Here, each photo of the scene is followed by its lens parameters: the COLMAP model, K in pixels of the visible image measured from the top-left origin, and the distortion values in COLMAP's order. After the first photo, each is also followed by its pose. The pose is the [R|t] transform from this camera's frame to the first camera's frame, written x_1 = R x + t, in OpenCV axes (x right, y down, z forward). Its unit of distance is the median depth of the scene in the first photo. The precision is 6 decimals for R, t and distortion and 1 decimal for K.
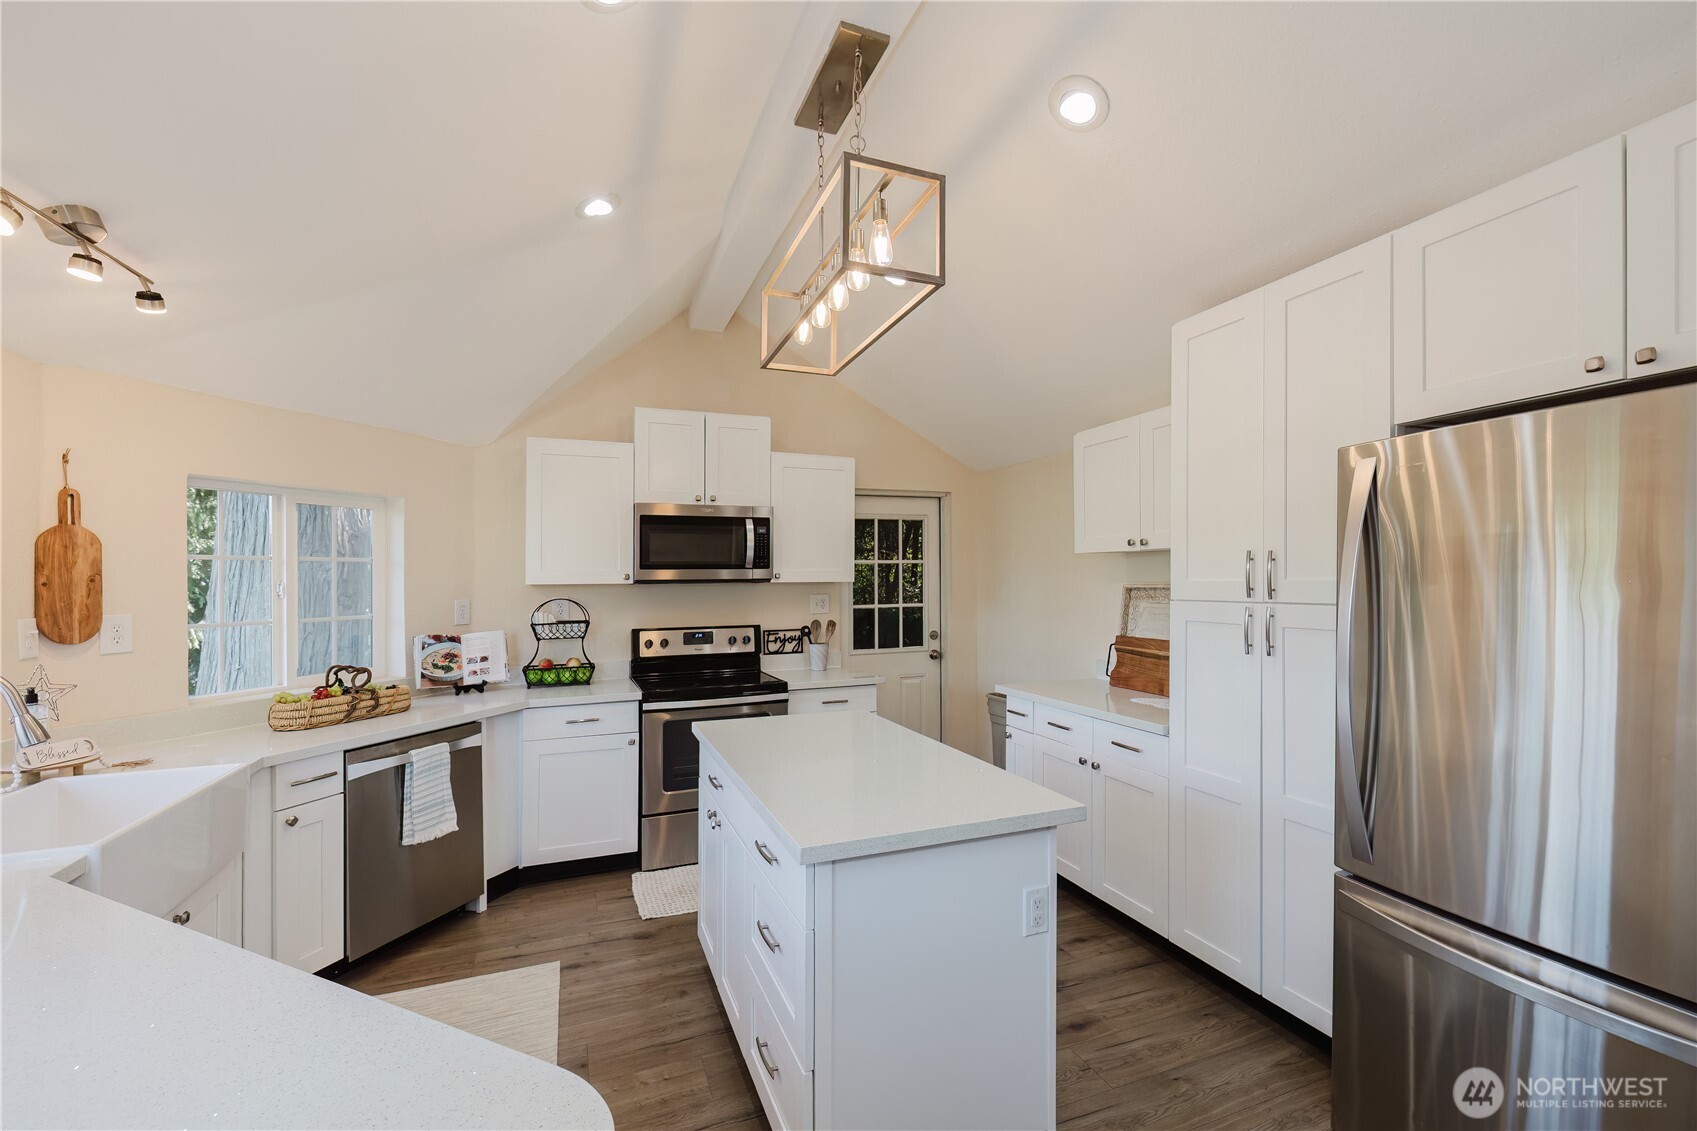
lens RADIAL K [[726.4, 0, 837.3], [0, 726.4, 590.6], [0, 0, 1]] dist [0.001954, 0.000045]
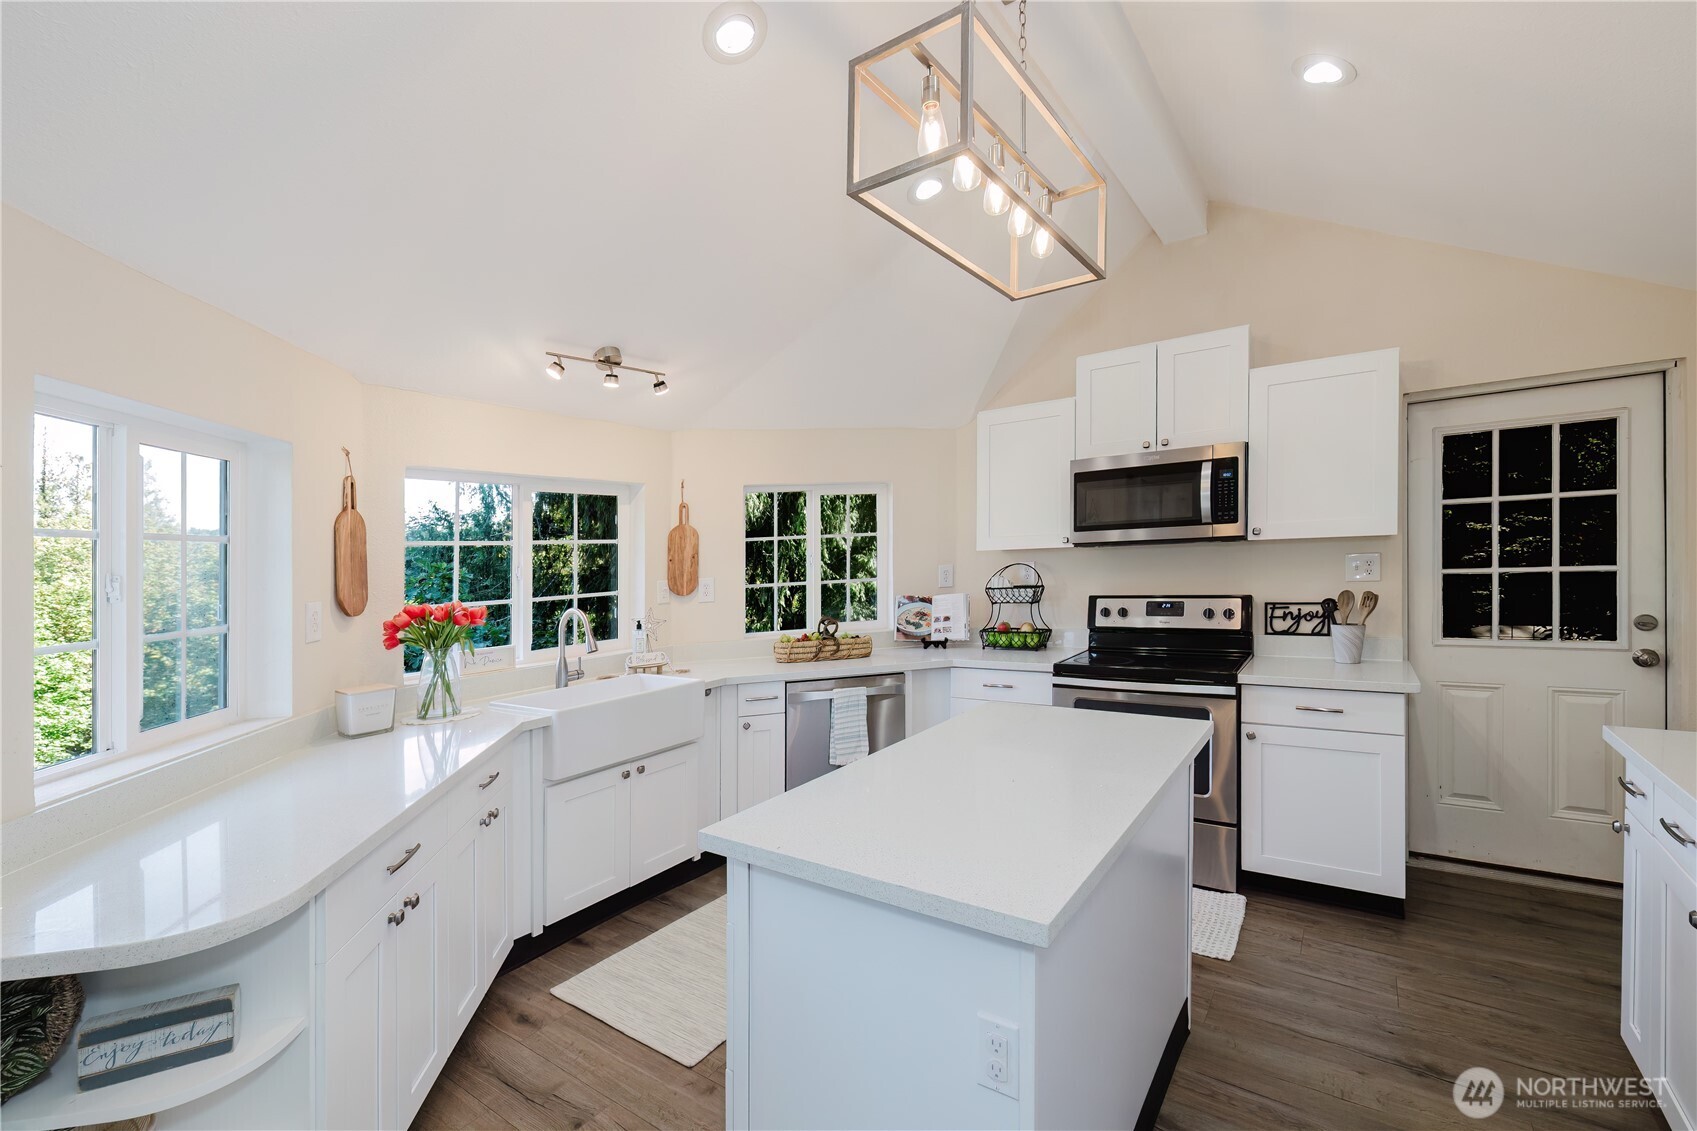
lens RADIAL K [[726.4, 0, 847.7], [0, 726.4, 549.6], [0, 0, 1]] dist [0.001954, 0.000045]
pose [[0.547675, -0.022024, -0.836401, 0.341584], [0.024093, 0.999654, -0.010547, -0.003717], [0.836344, -0.014375, 0.548017, 0.244610]]
